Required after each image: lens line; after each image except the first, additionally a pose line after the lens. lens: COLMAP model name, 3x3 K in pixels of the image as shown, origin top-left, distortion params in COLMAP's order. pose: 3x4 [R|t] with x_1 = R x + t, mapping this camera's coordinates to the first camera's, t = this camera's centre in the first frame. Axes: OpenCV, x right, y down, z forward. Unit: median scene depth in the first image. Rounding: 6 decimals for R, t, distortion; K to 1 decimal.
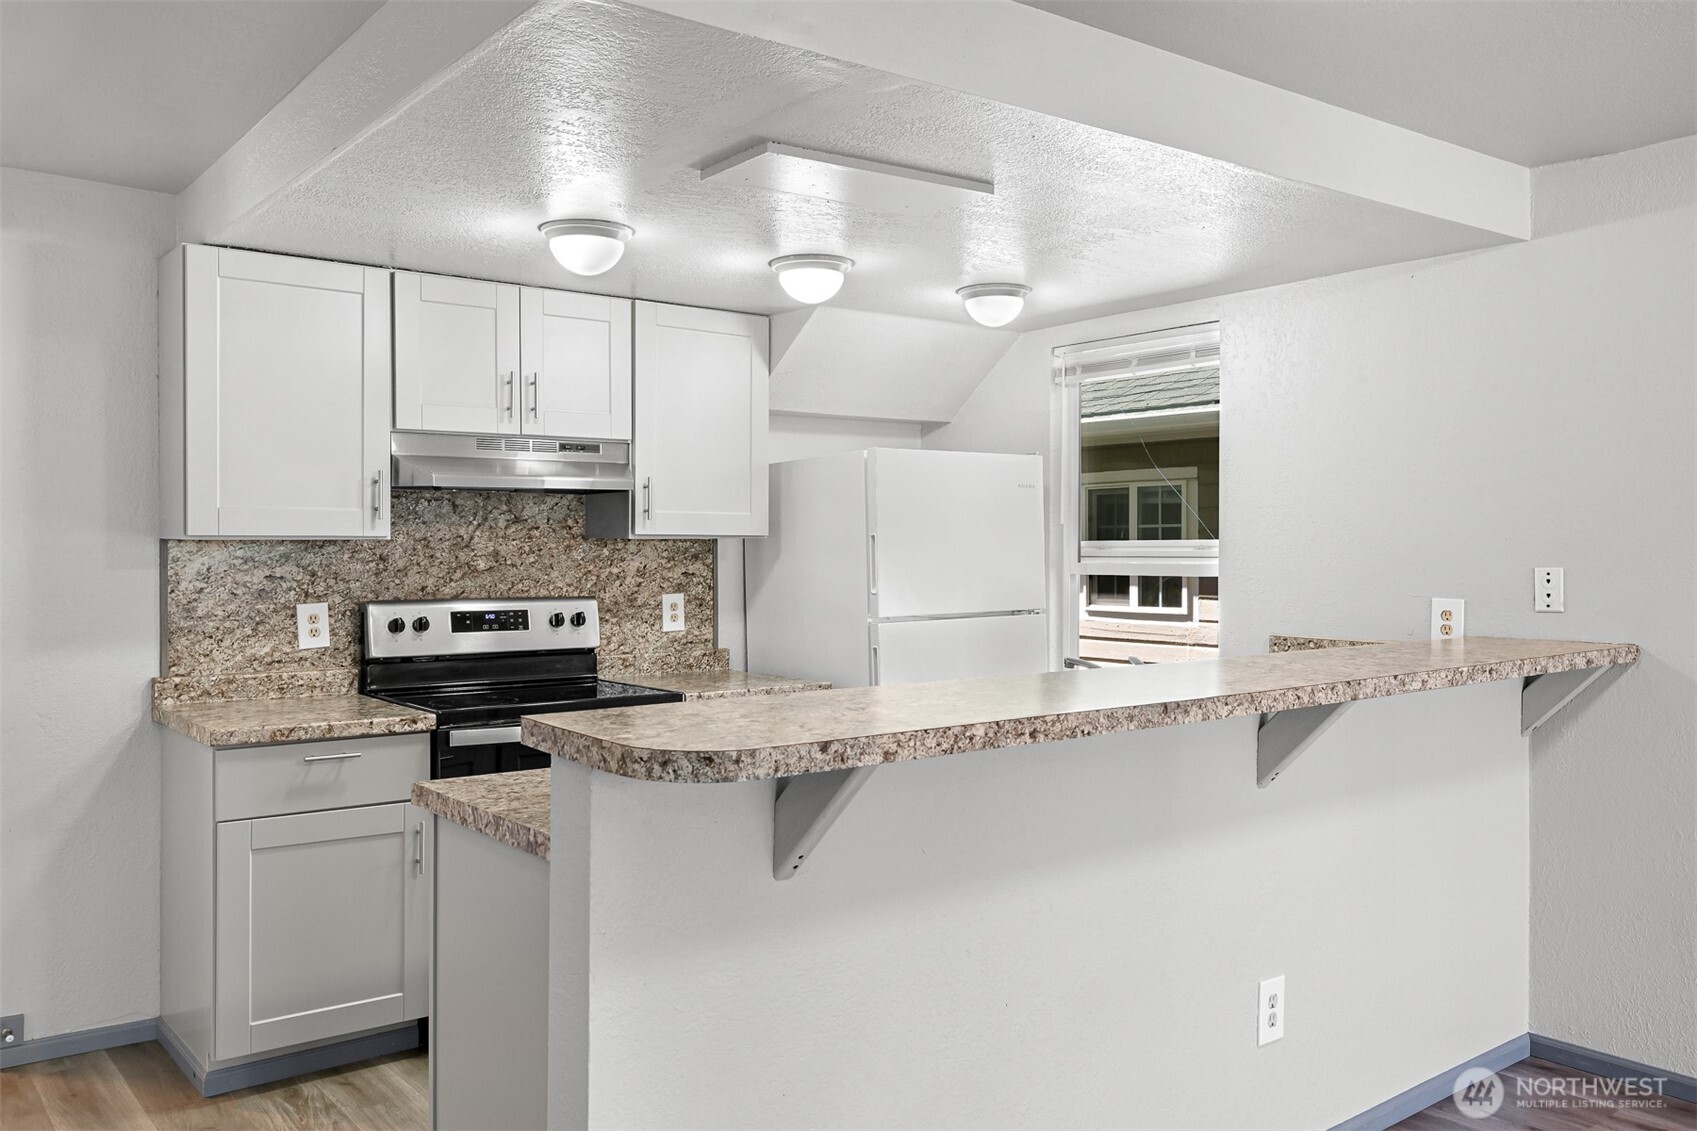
lens RADIAL K [[1315.1, 0, 843.2], [0, 1315.1, 561.5], [0, 0, 1]] dist [-0.000278, -0.004296]
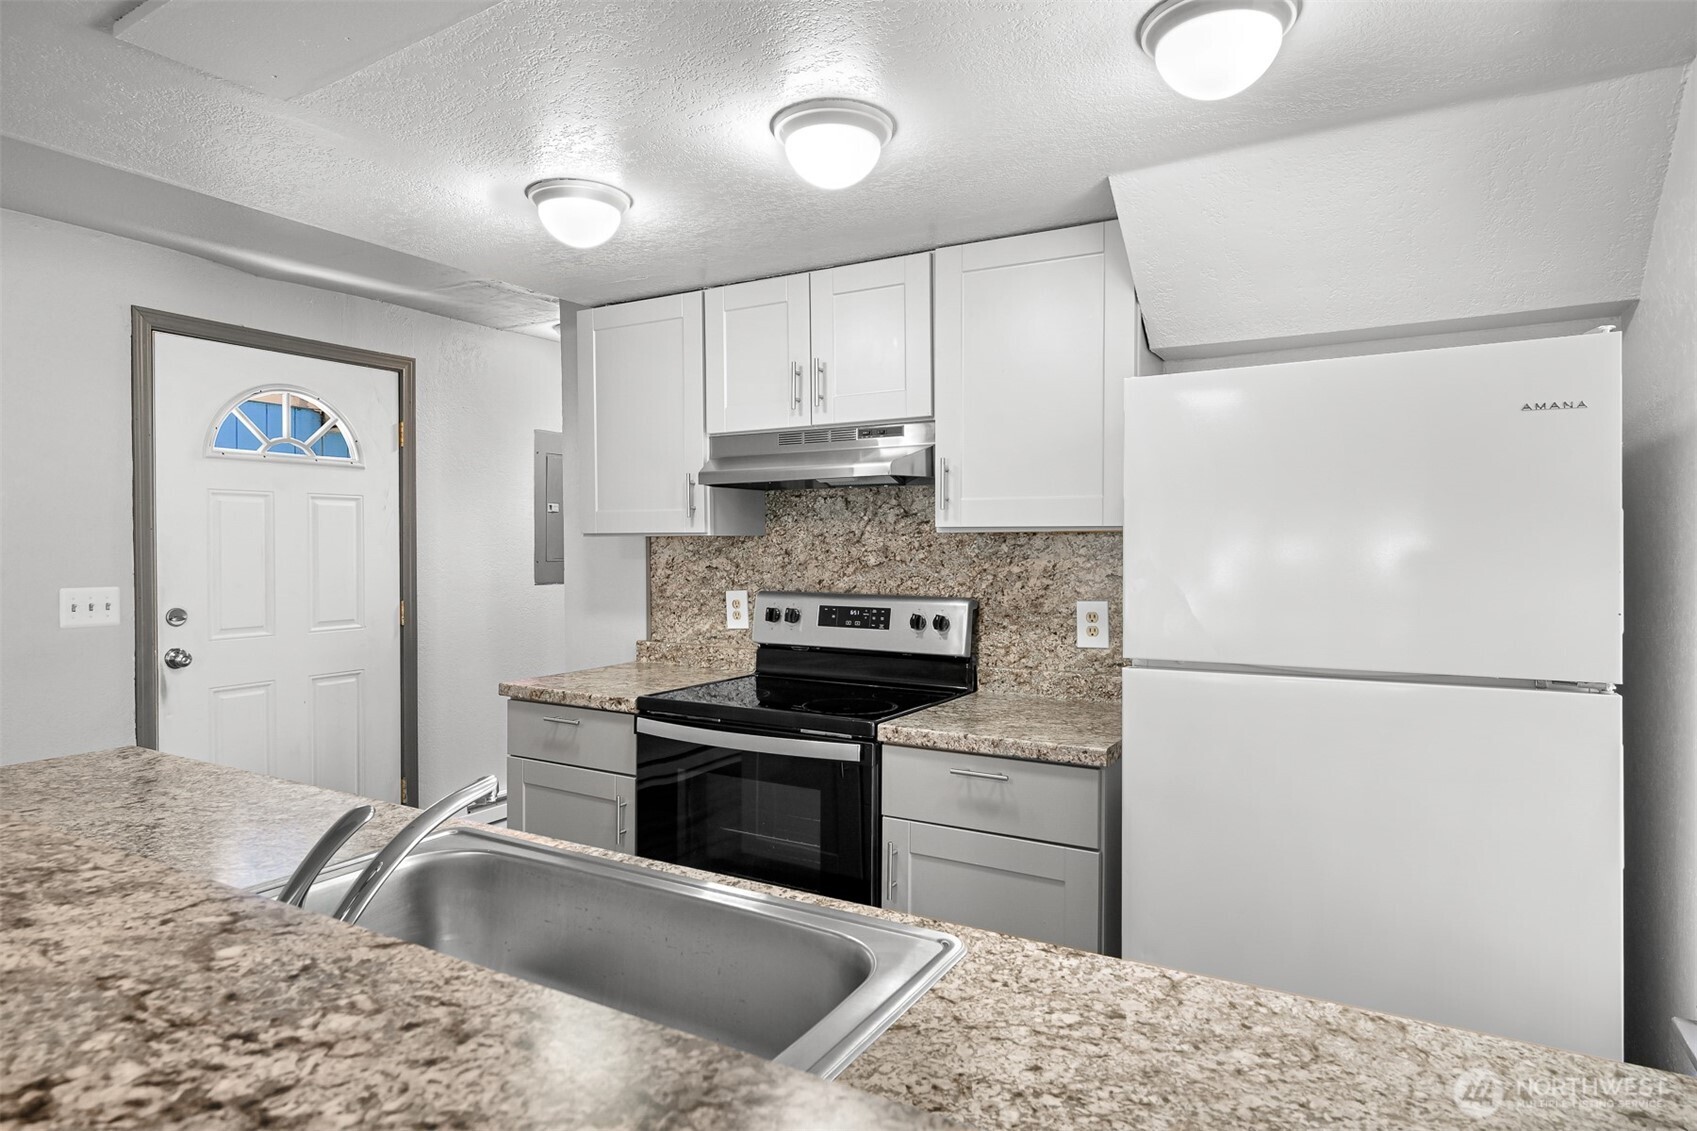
lens RADIAL K [[941.4, 0, 863.6], [0, 941.4, 556.2], [0, 0, 1]] dist [0.001044, 0.000365]
pose [[0.381741, 0.012476, -0.924185, 0.398402], [-0.010981, 0.999900, 0.008963, -0.007177], [0.924204, 0.006727, 0.381840, 0.754699]]
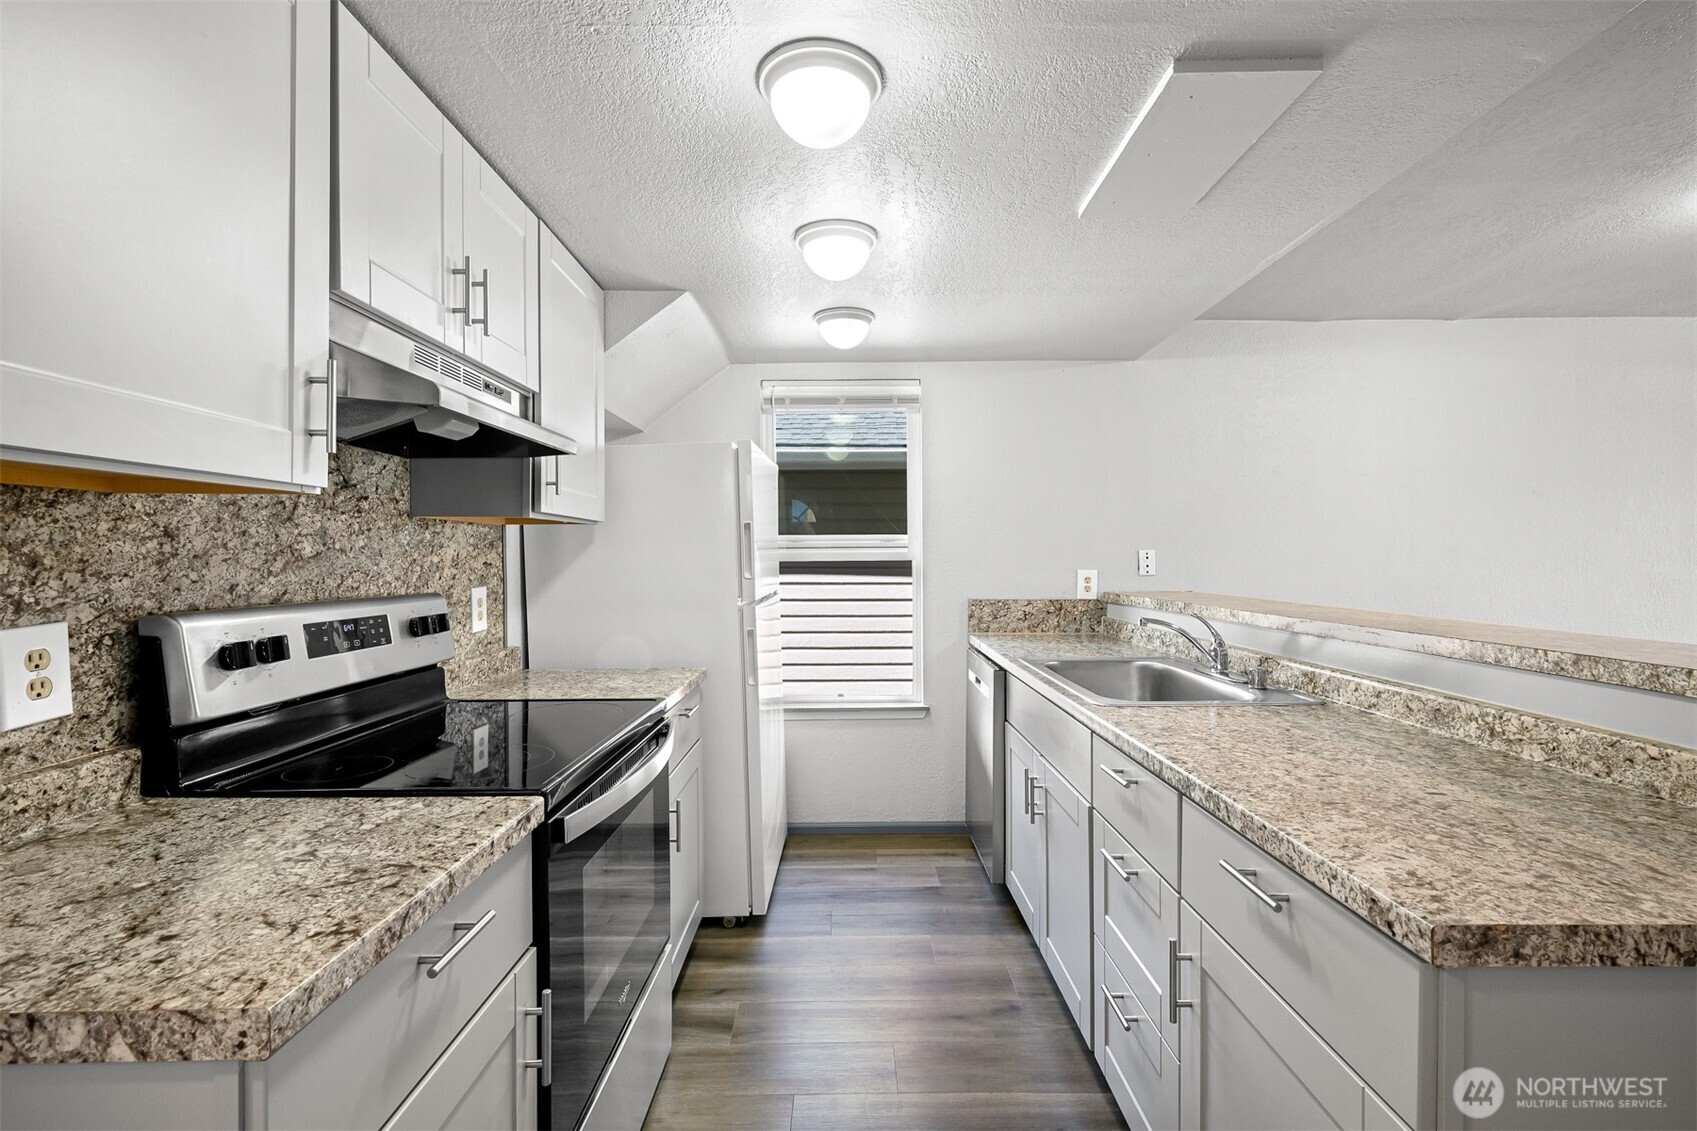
lens RADIAL K [[749.0, 0, 850.9], [0, 749.0, 562.3], [0, 0, 1]] dist [-0.000013, 0.000439]
pose [[0.619683, -0.008879, 0.784802, -0.415629], [0.012862, 0.999917, 0.001158, 0.012535], [-0.784747, 0.009377, 0.619746, 0.590528]]
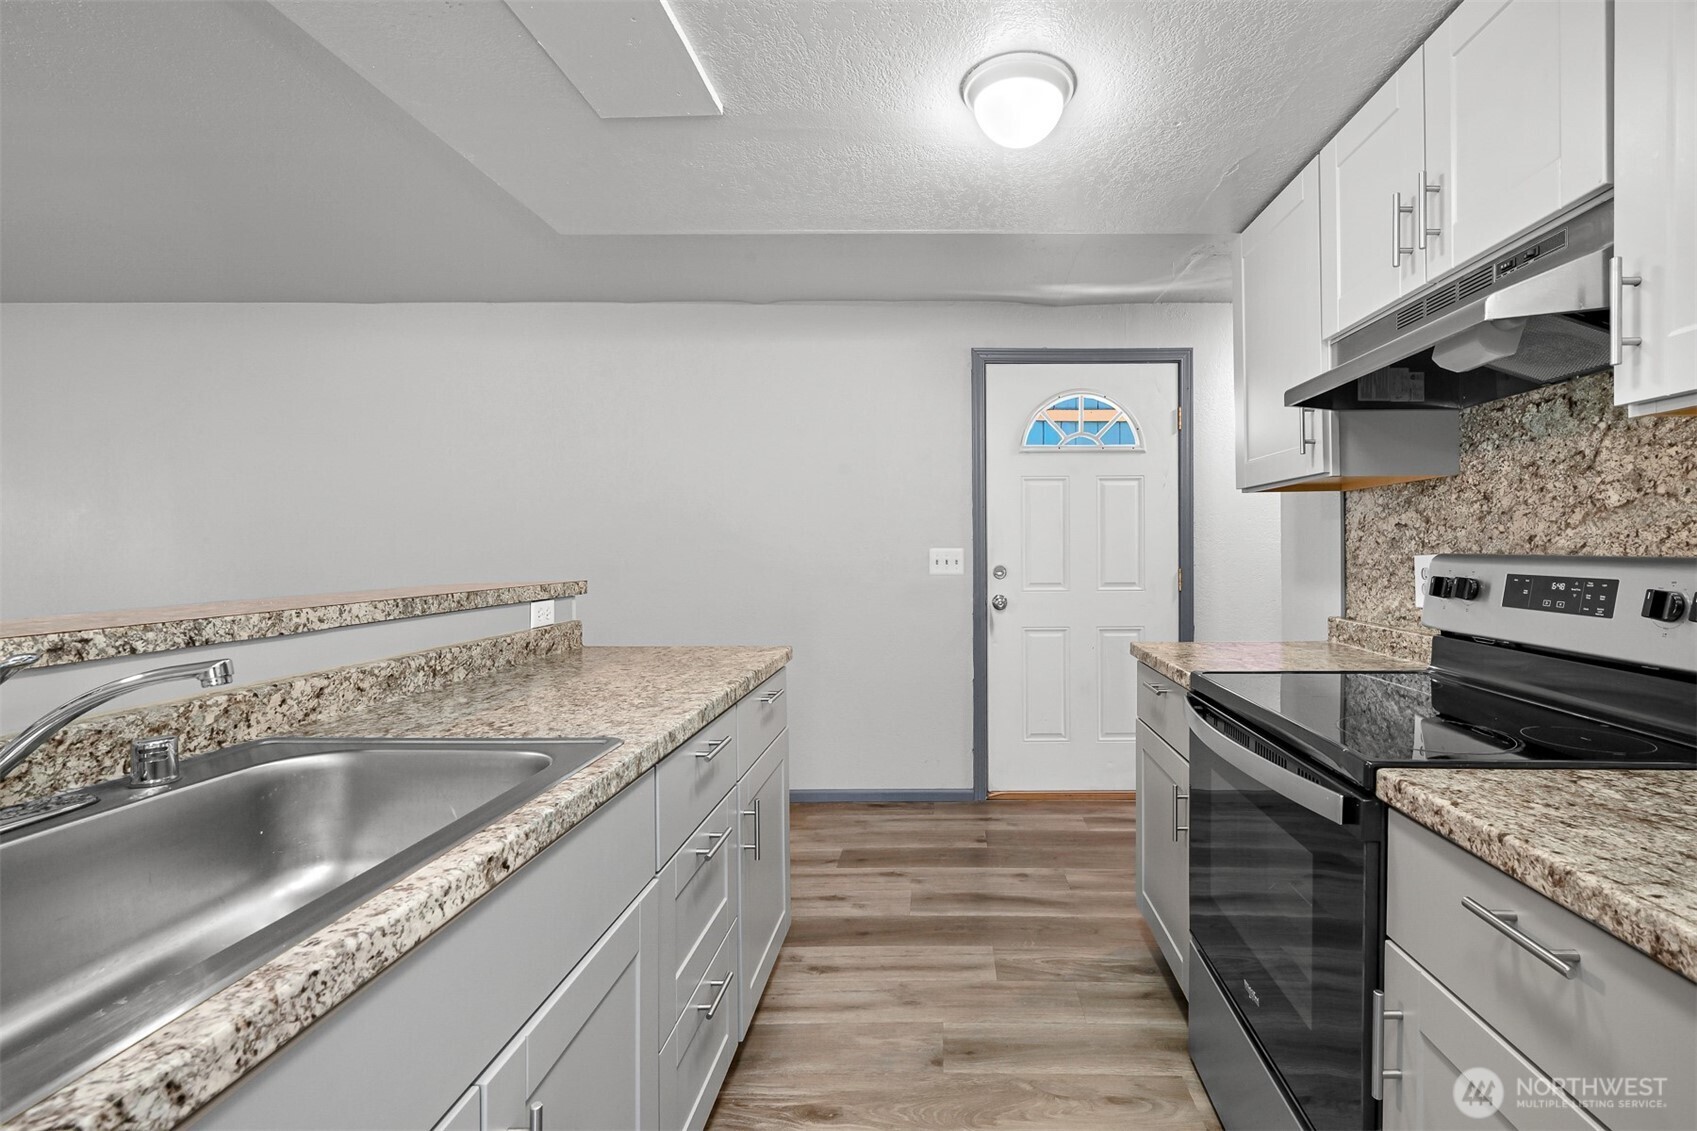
lens RADIAL K [[767.7, 0, 953.8], [0, 767.7, 554.9], [0, 0, 1]] dist [-0.002079, -0.000183]
pose [[-0.612261, 0.009737, -0.790596, 0.168513], [-0.004861, 0.999859, 0.016079, 0.024378], [0.790641, 0.013688, -0.612127, 1.022021]]
